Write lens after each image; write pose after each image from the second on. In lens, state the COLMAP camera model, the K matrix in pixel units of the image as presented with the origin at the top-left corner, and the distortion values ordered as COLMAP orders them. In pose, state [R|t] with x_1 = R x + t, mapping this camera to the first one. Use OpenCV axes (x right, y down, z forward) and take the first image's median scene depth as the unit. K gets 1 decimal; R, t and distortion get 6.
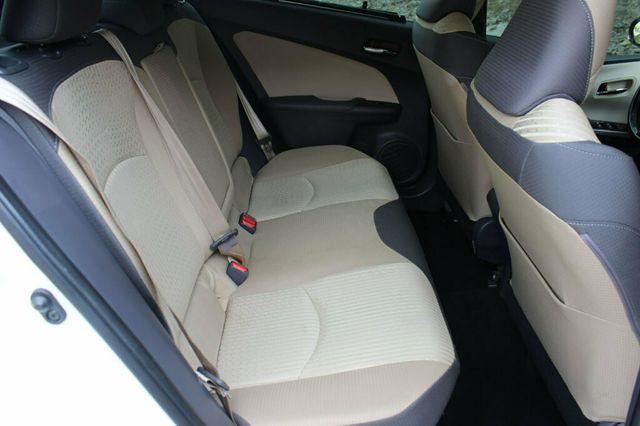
lens RADIAL K [[553.6, 0, 320.0], [0, 553.6, 213.0], [0, 0, 1]] dist [-0.147838, 0.006705]
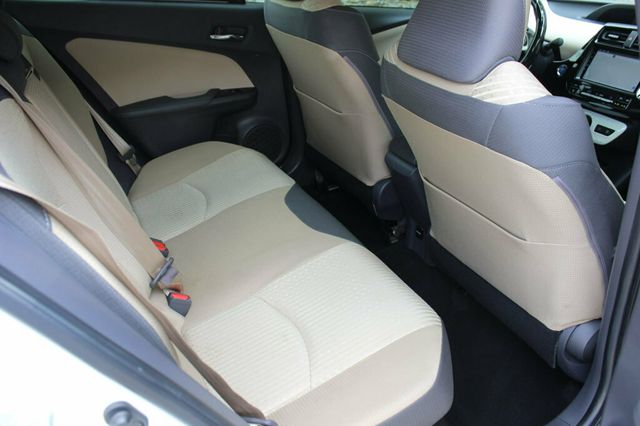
lens RADIAL K [[553.6, 0, 320.0], [0, 553.6, 213.0], [0, 0, 1]] dist [-0.147838, 0.006705]
pose [[0.899782, -0.254079, 0.354734, -0.191335], [0.236961, 0.967182, 0.091695, -0.054899], [-0.366390, 0.001552, 0.930460, 0.060241]]
